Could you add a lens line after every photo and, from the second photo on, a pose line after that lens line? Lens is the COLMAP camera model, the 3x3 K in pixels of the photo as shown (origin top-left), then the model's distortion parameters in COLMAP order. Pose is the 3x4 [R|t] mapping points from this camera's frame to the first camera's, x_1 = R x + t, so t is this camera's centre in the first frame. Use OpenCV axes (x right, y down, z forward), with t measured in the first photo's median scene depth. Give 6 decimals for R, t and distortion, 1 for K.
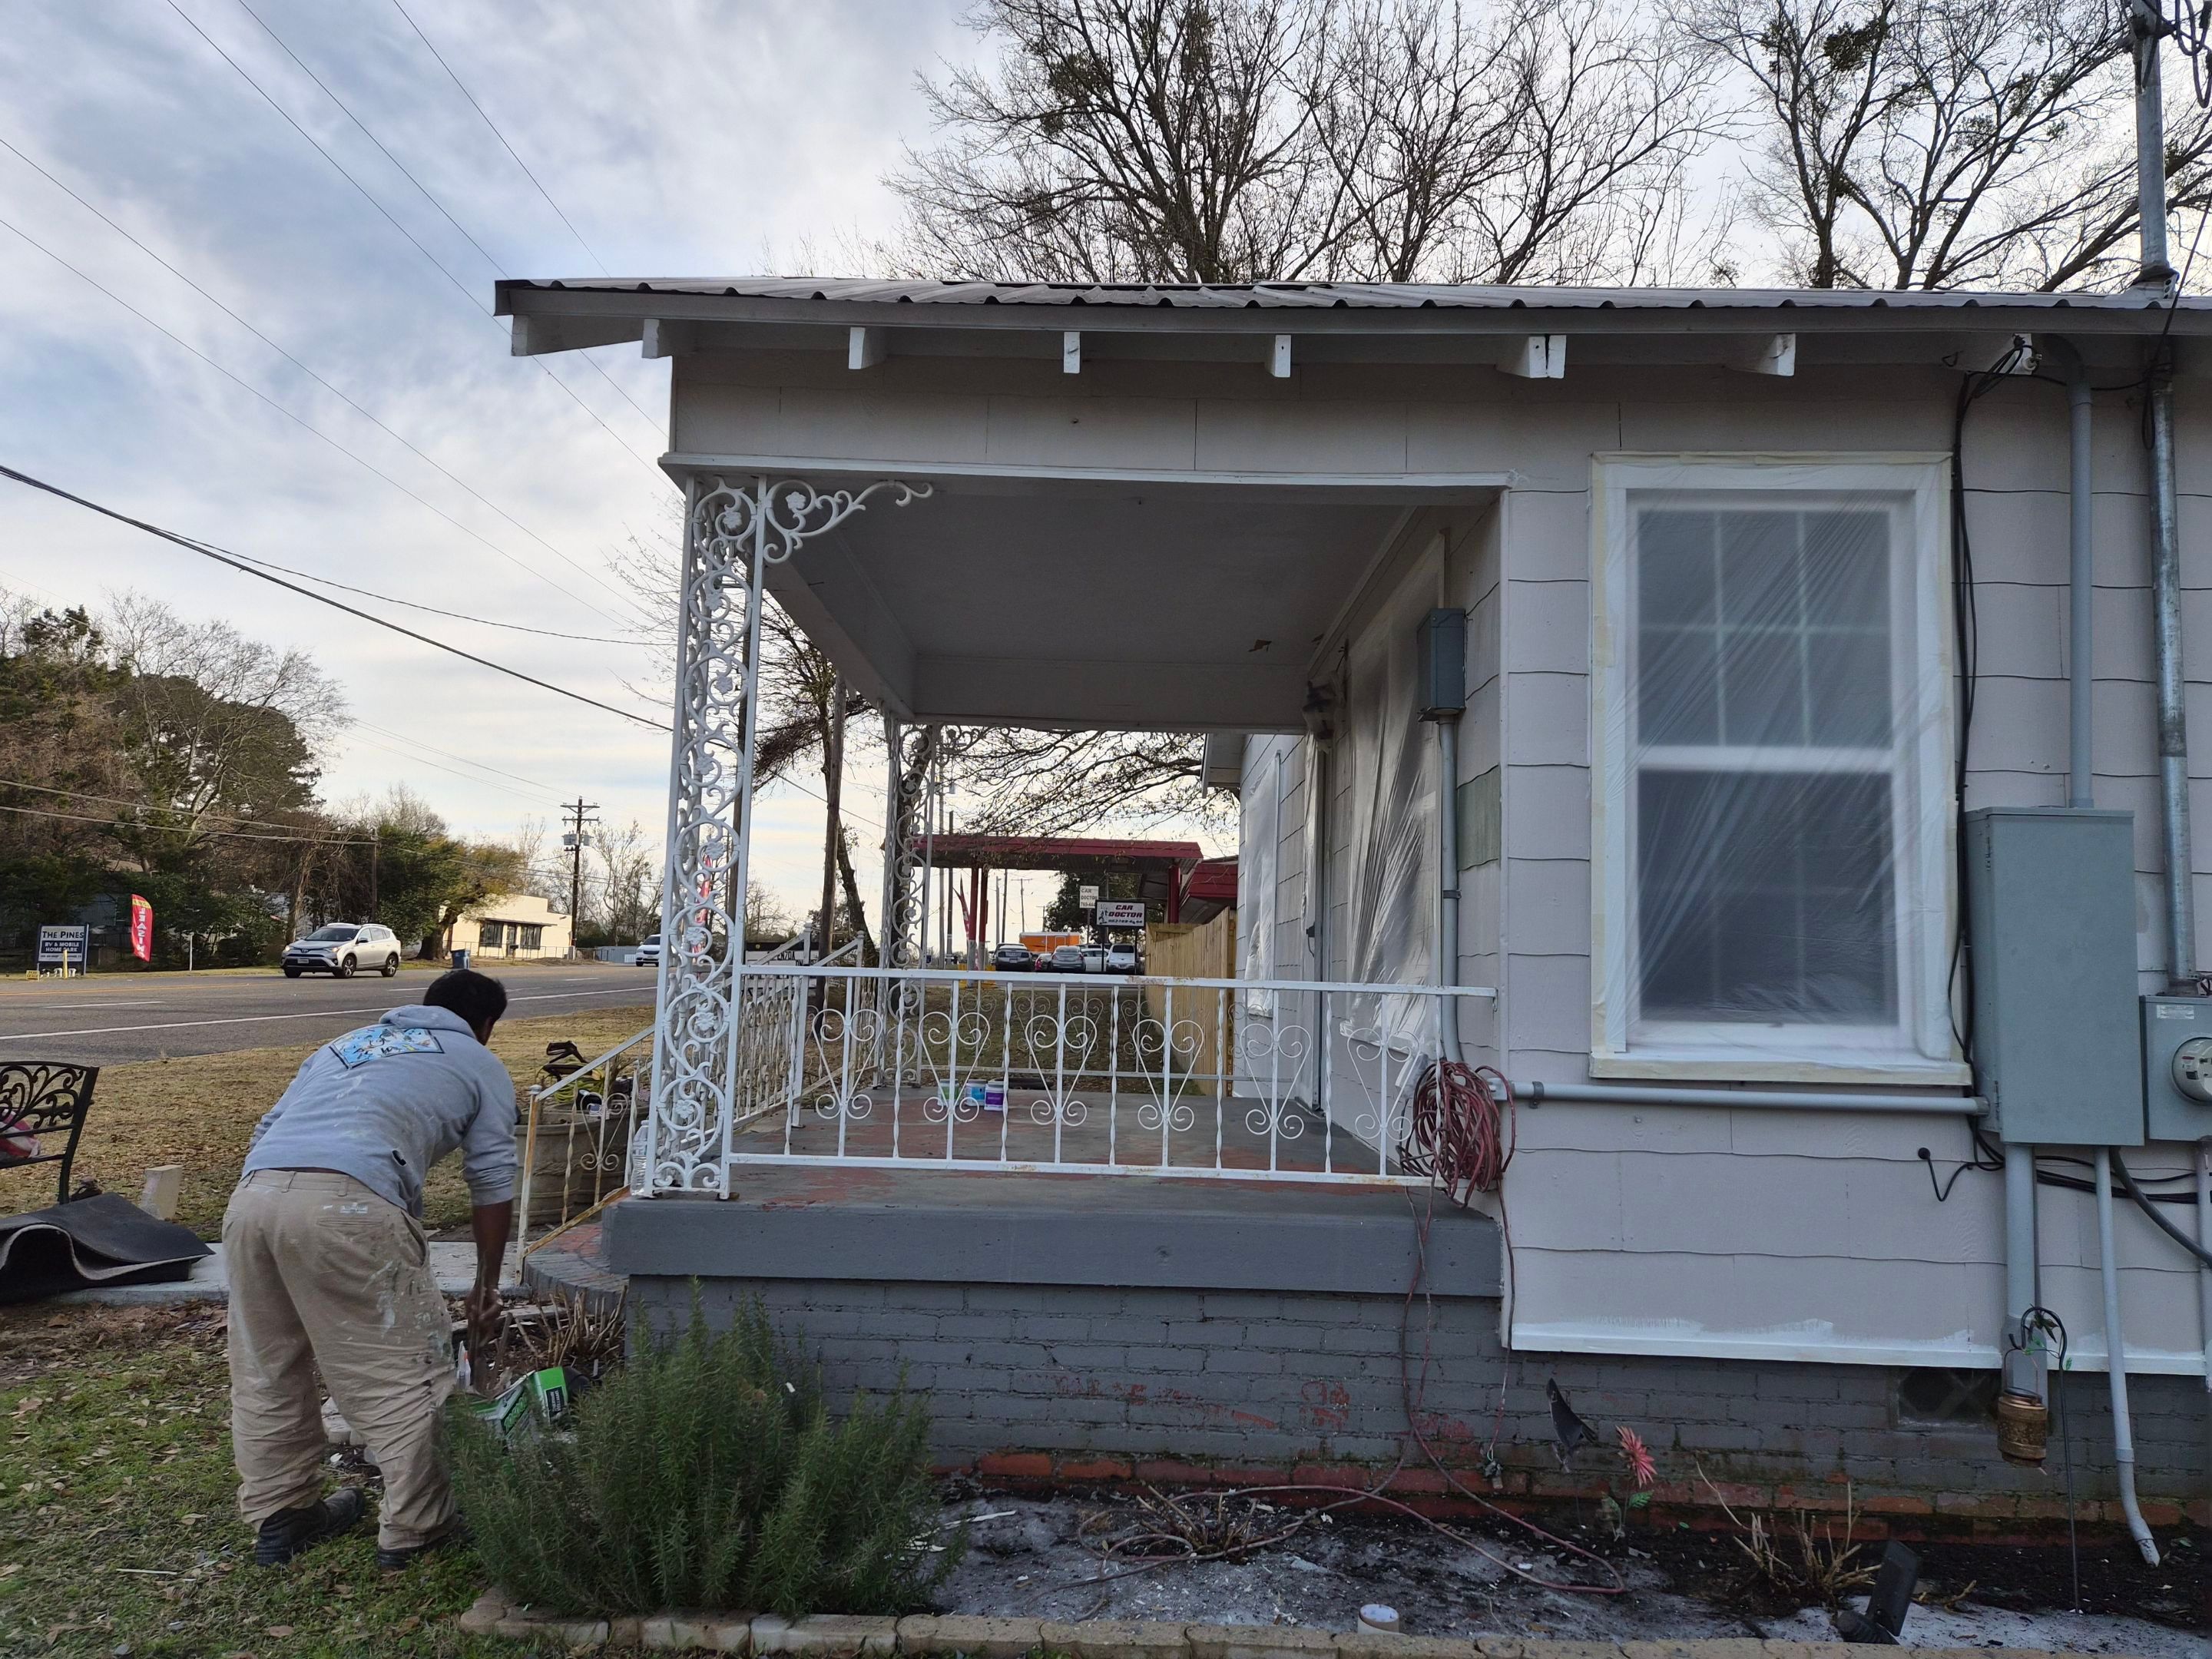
lens RADIAL K [[1454.9, 0, 1101.3], [0, 1454.9, 839.7], [0, 0, 1]] dist [0.057141, -0.045395]
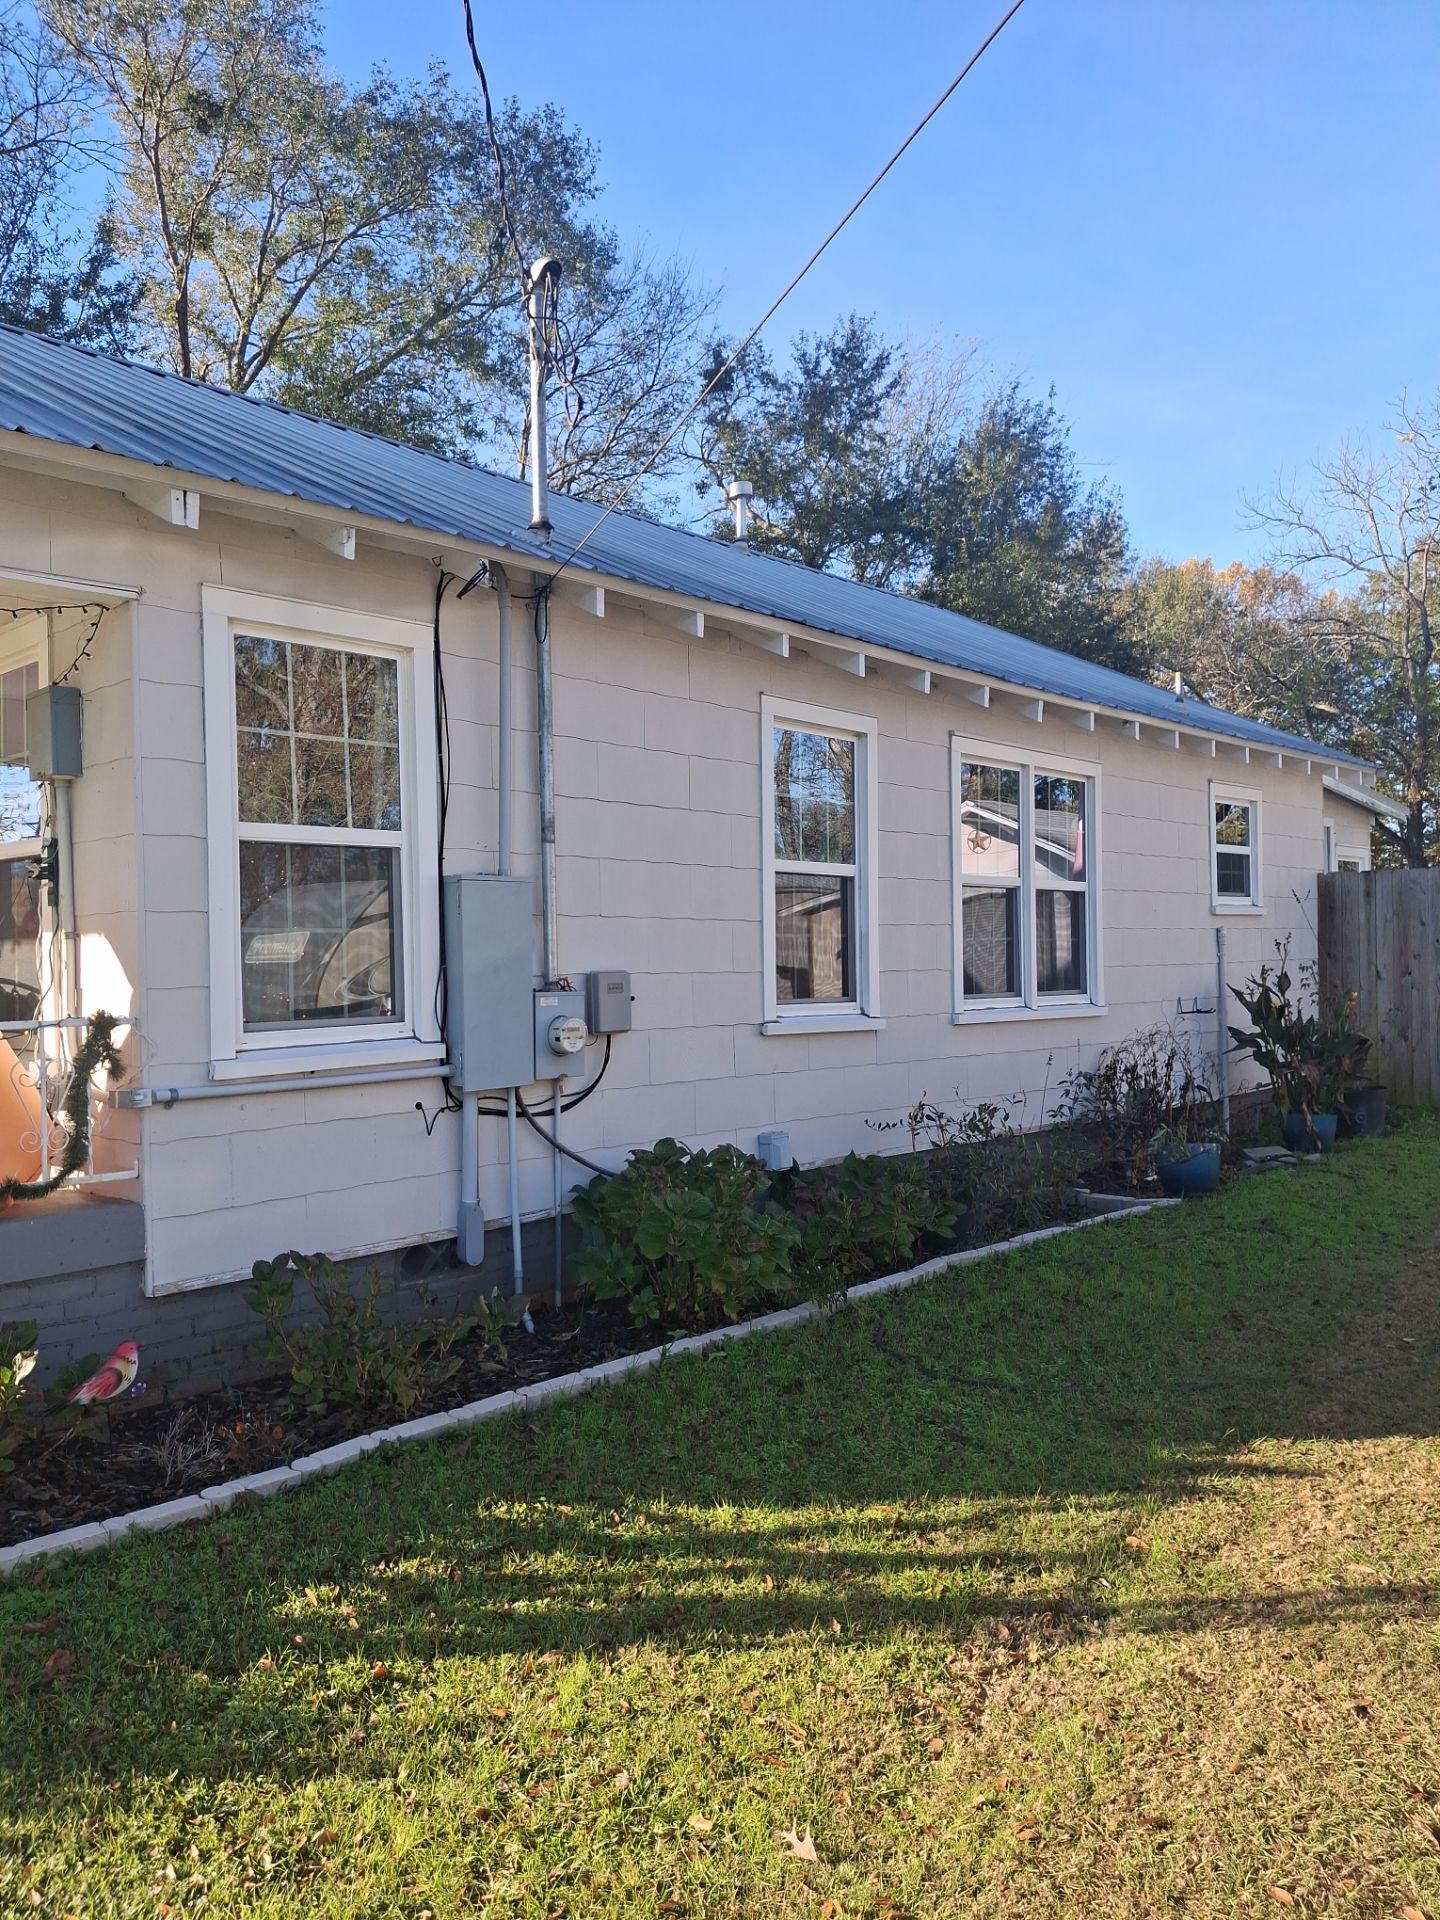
lens RADIAL K [[1361.4, 0, 671.6], [0, 1361.4, 953.3], [0, 0, 1]] dist [0.057627, -0.120057]
pose [[0.686088, -0.040269, 0.726403, -0.264277], [-0.034411, 0.995553, 0.087691, -0.070785], [-0.726704, -0.085160, 0.681651, -0.114917]]
